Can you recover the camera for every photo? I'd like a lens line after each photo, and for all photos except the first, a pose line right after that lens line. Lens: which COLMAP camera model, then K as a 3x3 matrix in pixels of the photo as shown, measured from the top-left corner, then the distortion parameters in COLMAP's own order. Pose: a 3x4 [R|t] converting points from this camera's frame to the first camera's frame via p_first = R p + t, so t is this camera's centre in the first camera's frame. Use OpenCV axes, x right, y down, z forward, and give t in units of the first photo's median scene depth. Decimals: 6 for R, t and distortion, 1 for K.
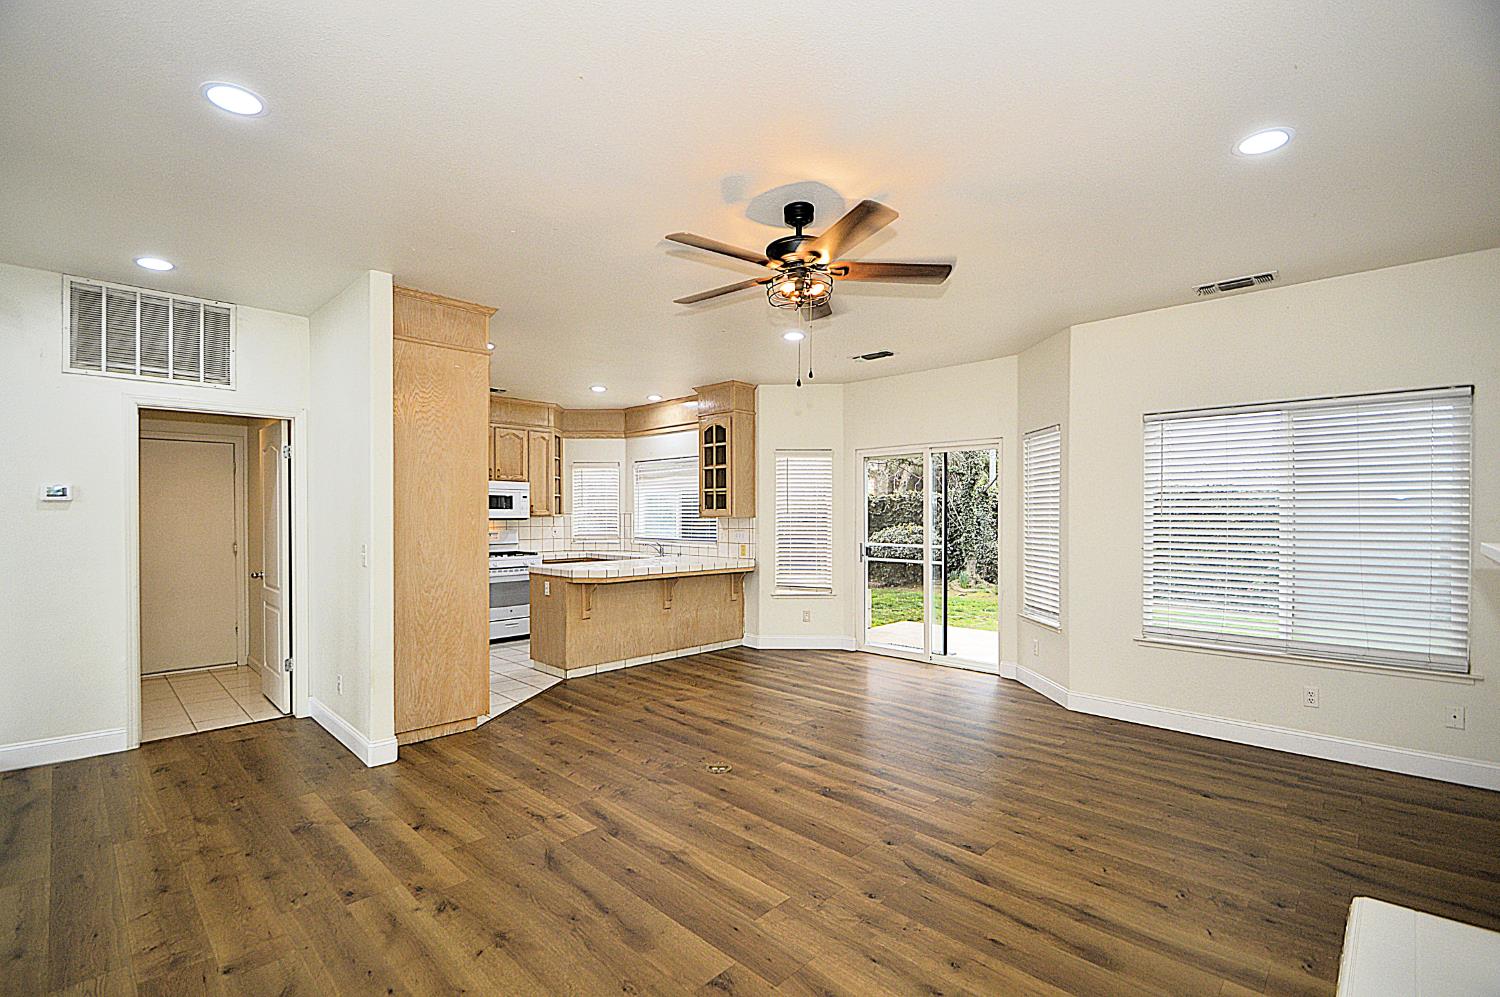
lens RADIAL K [[673.5, 0, 730.5], [0, 673.5, 513.6], [0, 0, 1]] dist [0.005043, -0.010828]
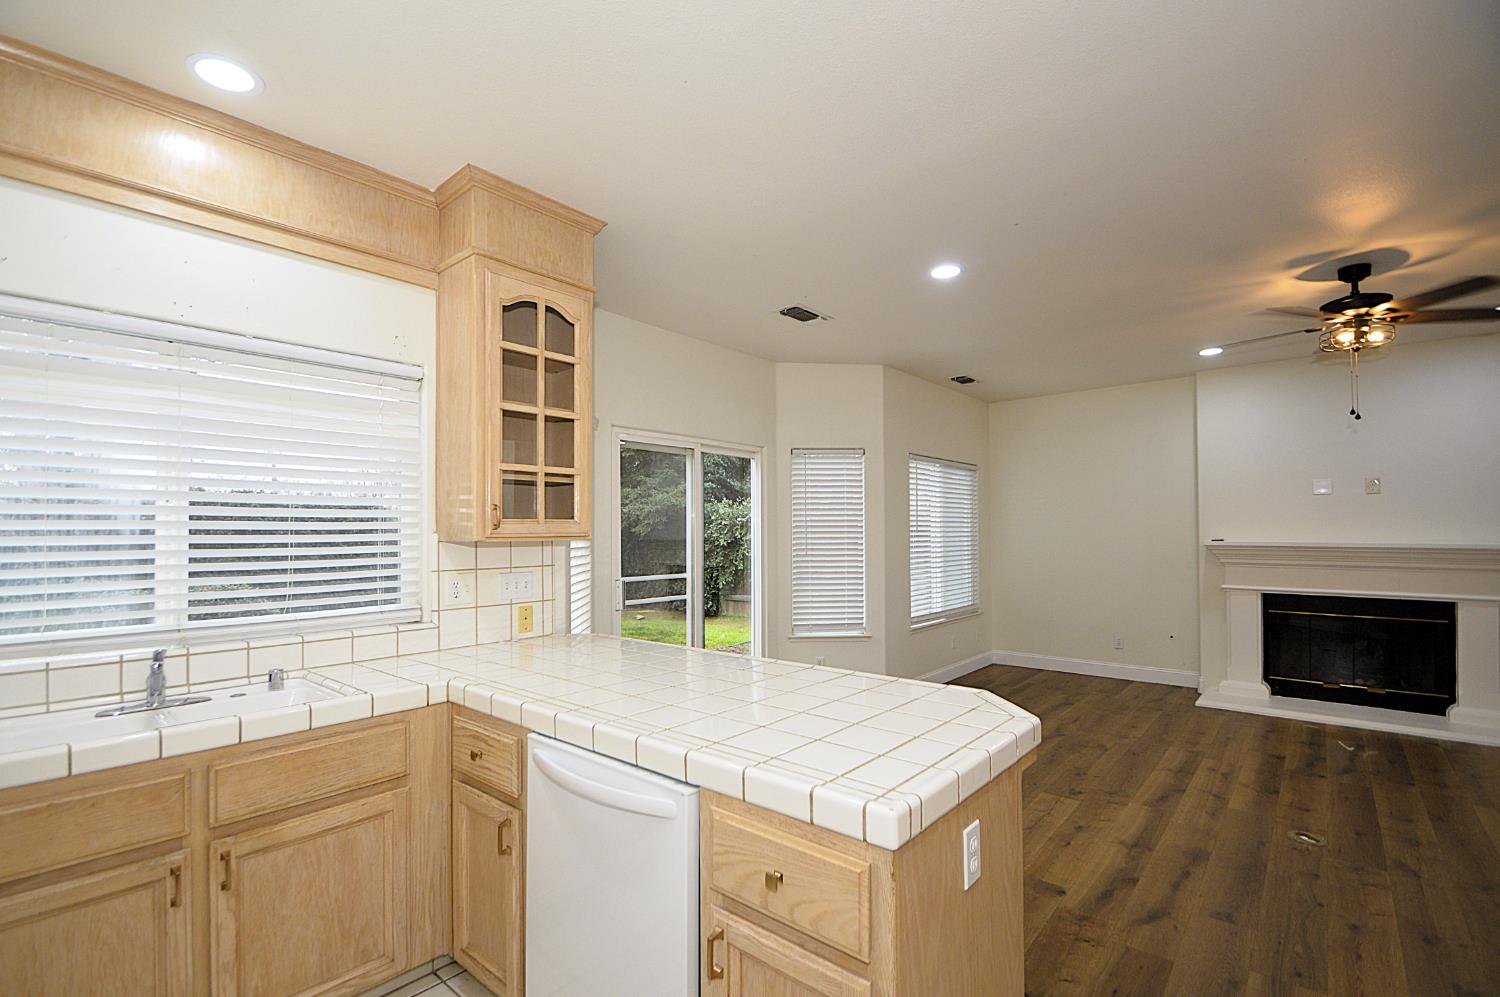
lens RADIAL K [[673.5, 0, 741.3], [0, 673.5, 517.7], [0, 0, 1]] dist [0.005043, -0.010828]
pose [[-0.072178, 0.020741, 0.997176, -0.448862], [0.002463, 0.999784, -0.020617, 0.000786], [-0.997389, 0.000968, -0.072214, 0.991498]]
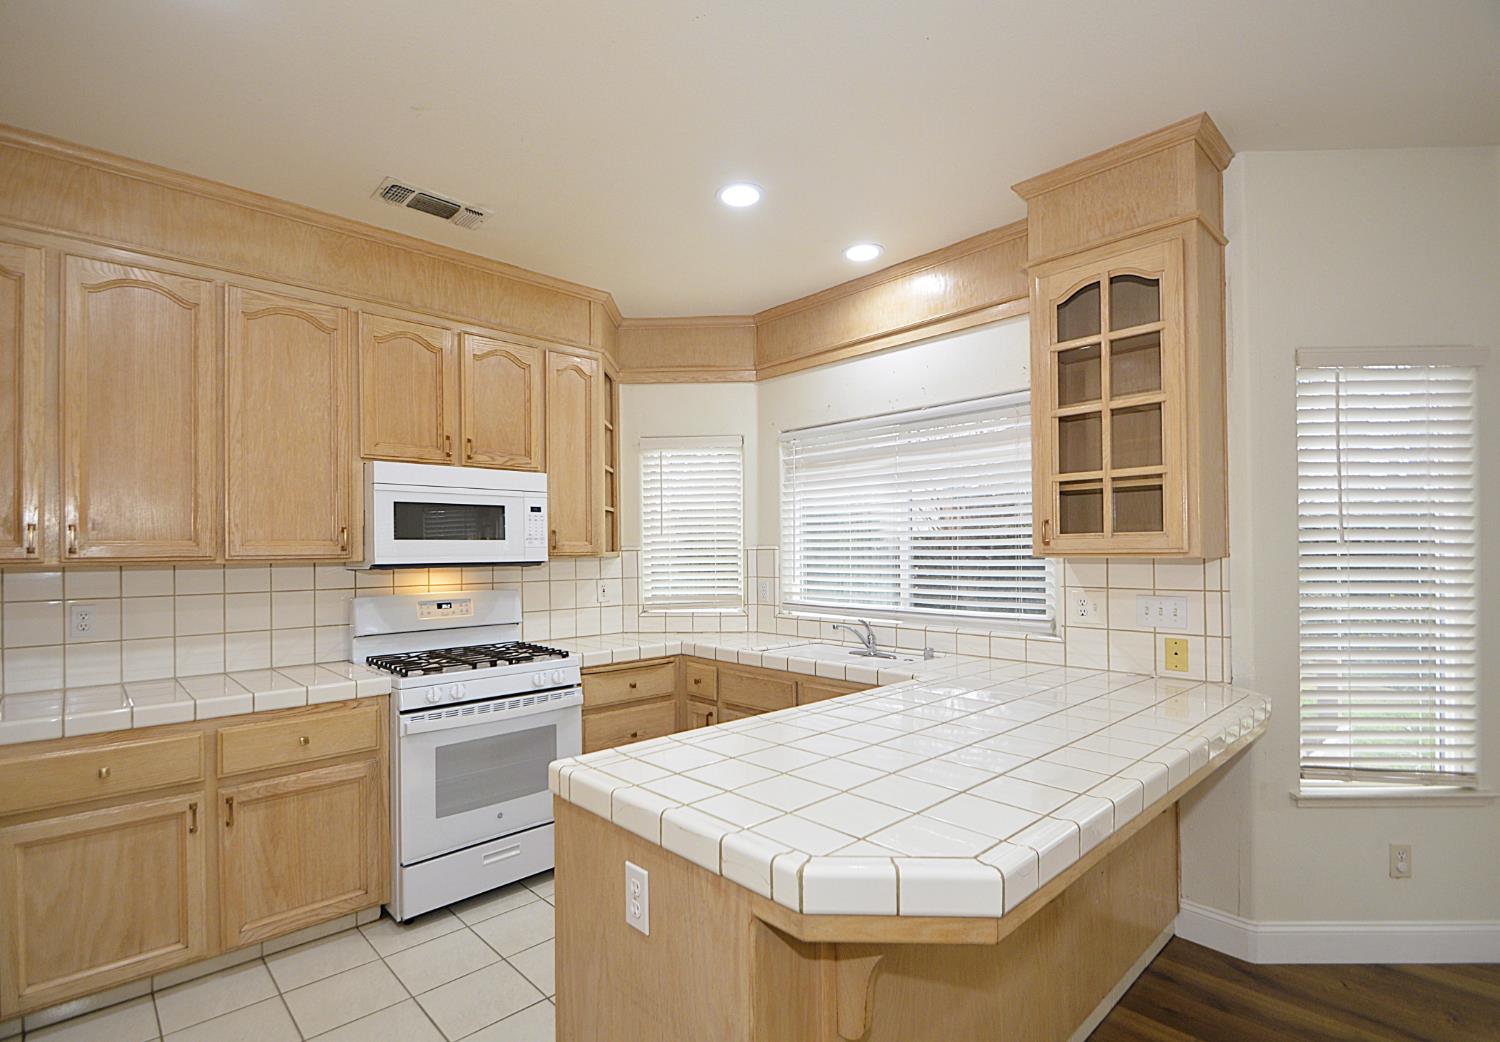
lens RADIAL K [[721.9, 0, 727.9], [0, 721.9, 548.0], [0, 0, 1]] dist [0.005593, -0.005275]
pose [[0.999132, -0.008038, -0.040866, -0.210193], [0.007934, 0.999965, -0.002699, 0.000416], [0.040887, 0.002372, 0.999161, 0.695970]]
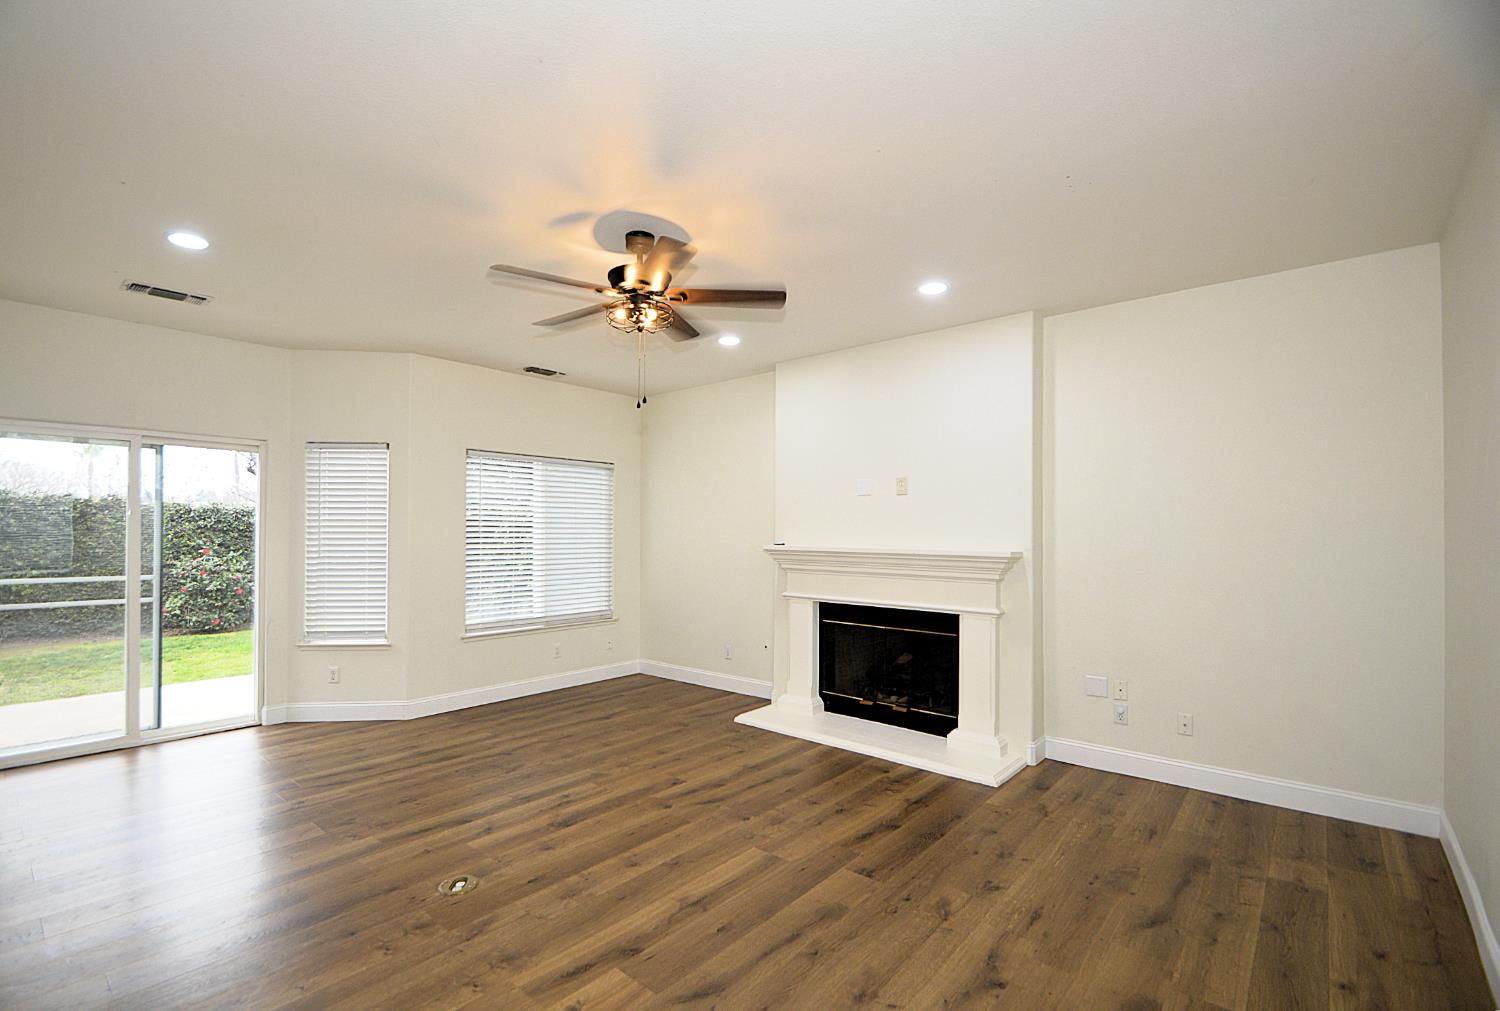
lens RADIAL K [[680.0, 0, 724.8], [0, 680.0, 522.0], [0, 0, 1]] dist [0.004938, 0.000029]
pose [[-0.064008, 0.014679, 0.997841, -0.437725], [-0.003139, 0.999884, -0.014910, -0.000611], [-0.997944, -0.004087, -0.063954, 0.433259]]
